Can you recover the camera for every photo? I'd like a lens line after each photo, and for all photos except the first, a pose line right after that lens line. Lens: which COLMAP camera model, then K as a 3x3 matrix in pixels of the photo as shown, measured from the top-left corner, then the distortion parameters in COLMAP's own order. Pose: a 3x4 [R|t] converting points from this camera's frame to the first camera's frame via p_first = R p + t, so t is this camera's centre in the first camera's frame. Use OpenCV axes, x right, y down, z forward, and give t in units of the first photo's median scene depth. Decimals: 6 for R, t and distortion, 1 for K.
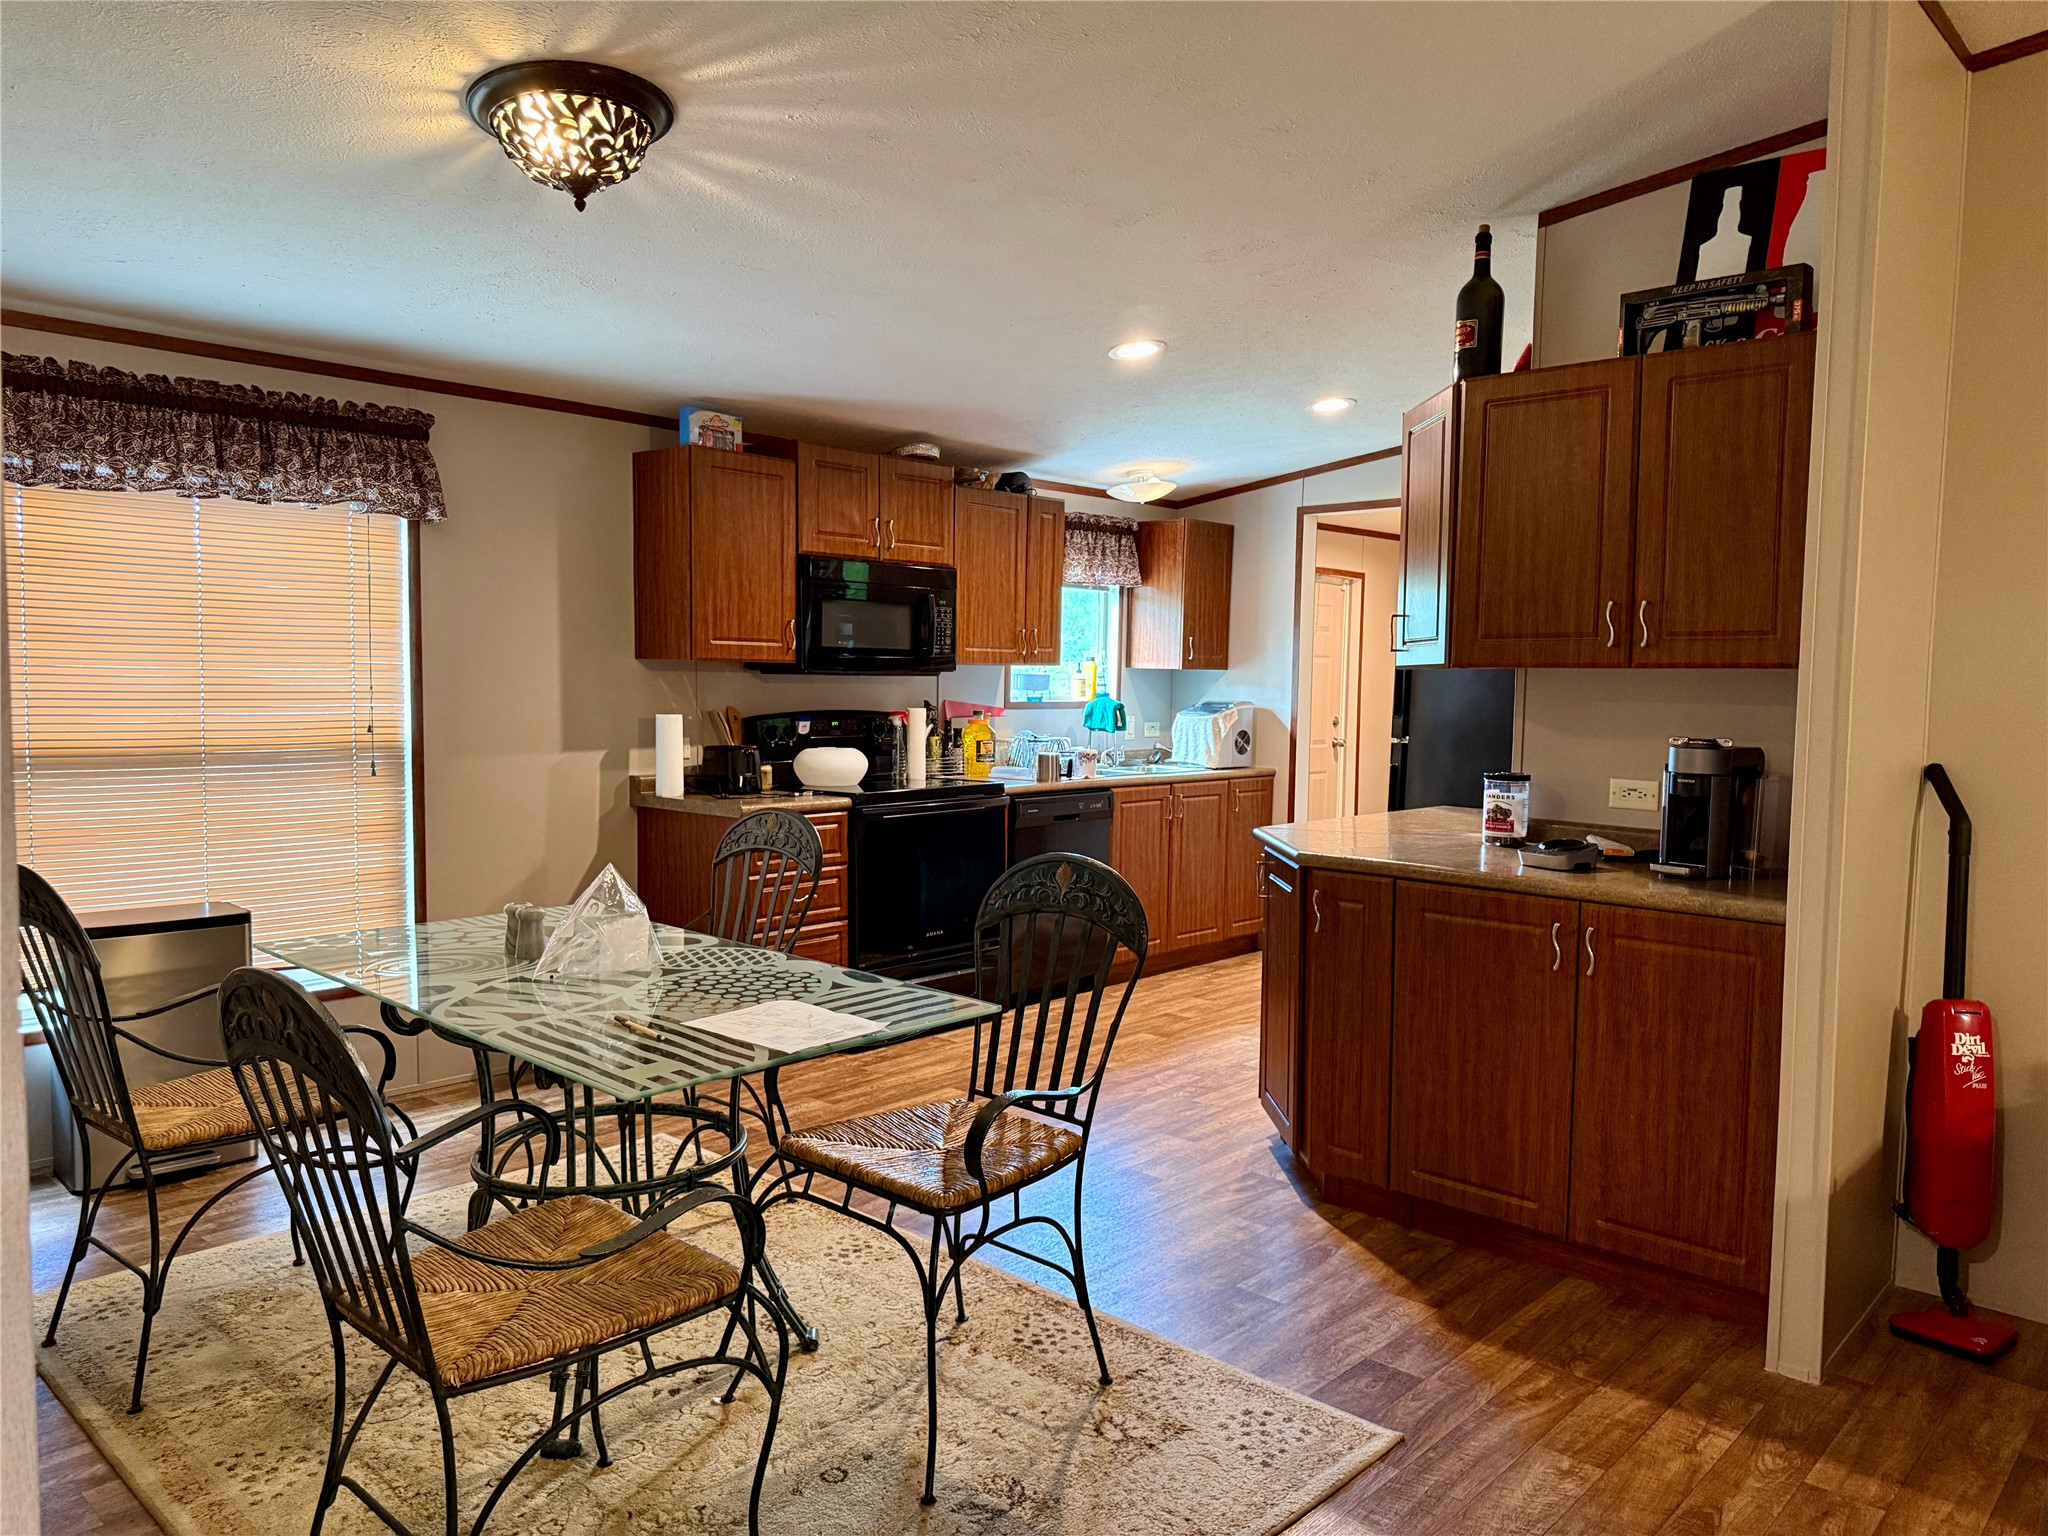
lens RADIAL K [[1446.0, 0, 1049.4], [0, 1446.0, 774.5], [0, 0, 1]] dist [0.004877, -0.001621]
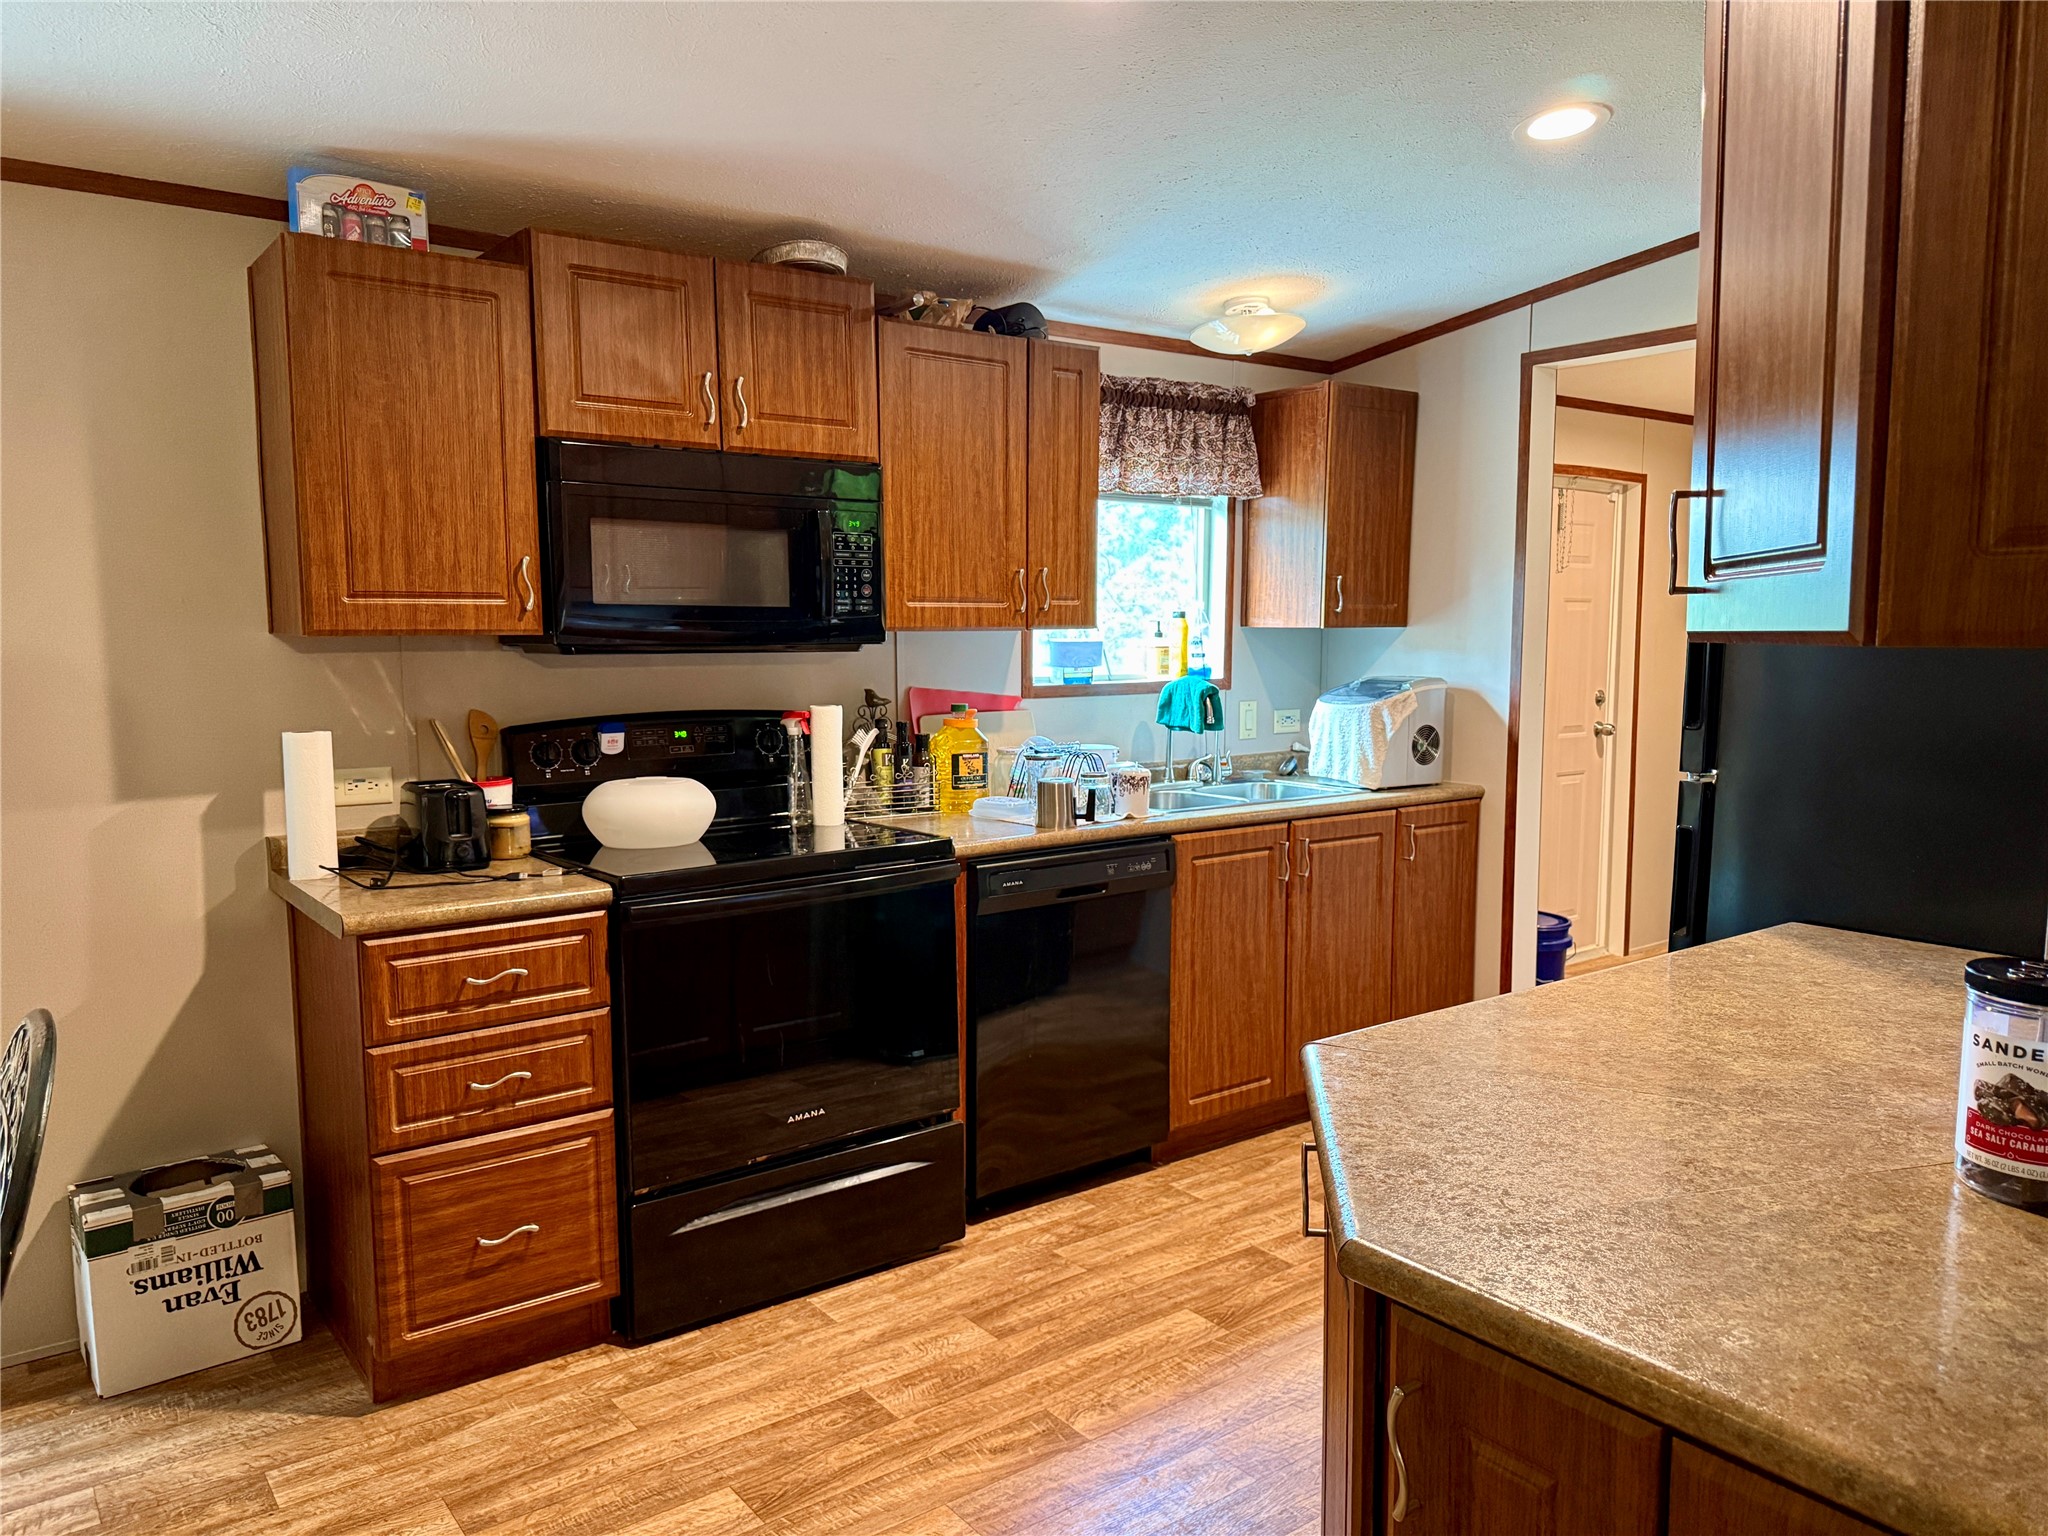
lens RADIAL K [[1441.5, 0, 1047.8], [0, 1441.5, 772.1], [0, 0, 1]] dist [0.074185, -0.153360]
pose [[0.982977, 0.001914, -0.183720, 0.106588], [0.004090, 0.999470, 0.032293, -0.037535], [0.183684, -0.032495, 0.982448, 0.435925]]
